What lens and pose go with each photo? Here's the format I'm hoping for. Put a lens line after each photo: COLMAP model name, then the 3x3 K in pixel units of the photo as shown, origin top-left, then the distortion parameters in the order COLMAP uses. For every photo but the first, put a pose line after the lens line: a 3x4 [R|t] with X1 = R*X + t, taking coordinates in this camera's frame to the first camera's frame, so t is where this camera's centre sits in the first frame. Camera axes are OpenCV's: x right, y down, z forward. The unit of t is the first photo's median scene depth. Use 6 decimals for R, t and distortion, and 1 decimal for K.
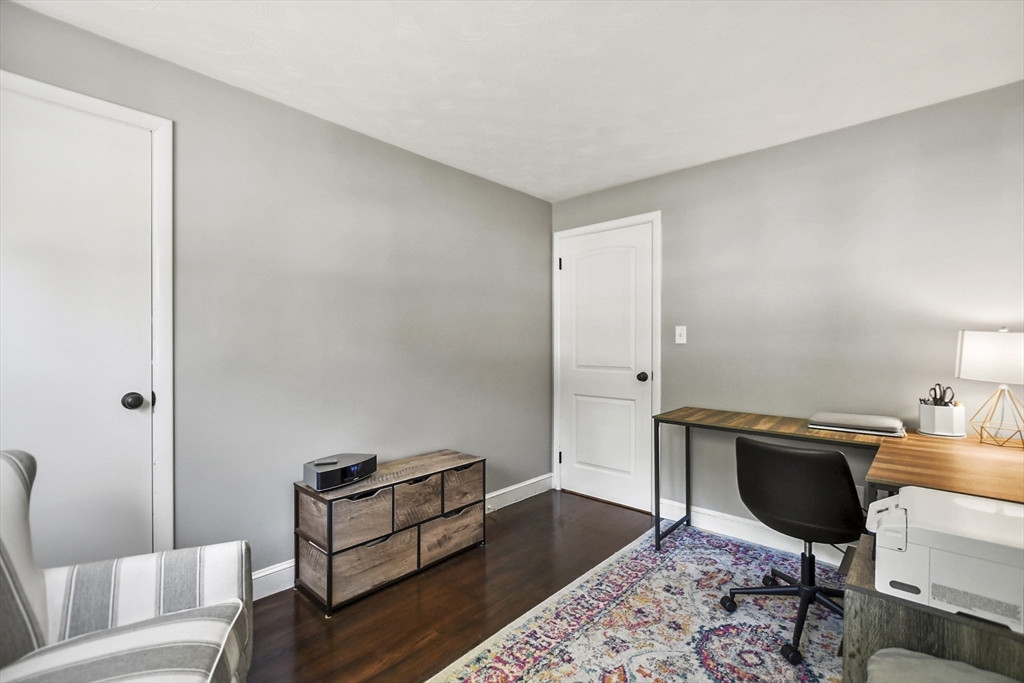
lens RADIAL K [[450.0, 0, 507.0], [0, 450.0, 342.2], [0, 0, 1]] dist [-0.009010, 0.003828]
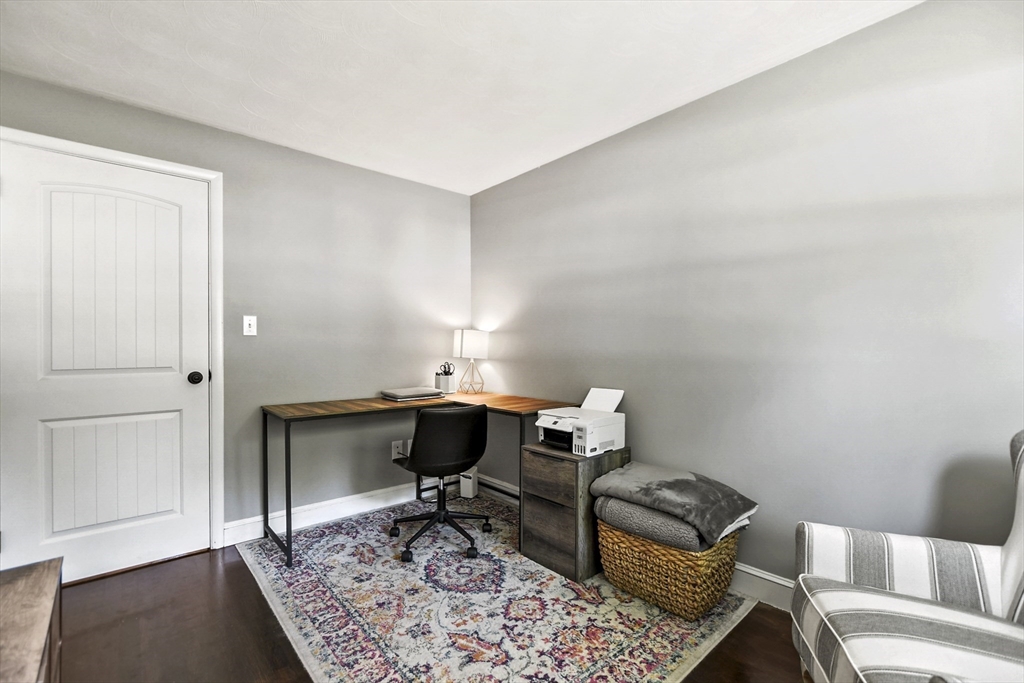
lens RADIAL K [[450.0, 0, 507.1], [0, 450.0, 343.7], [0, 0, 1]] dist [-0.009010, 0.003828]
pose [[0.105555, 0.005763, 0.994397, -0.589783], [-0.002065, 0.999982, -0.005577, 0.031345], [-0.994411, -0.001465, 0.105565, 0.562110]]
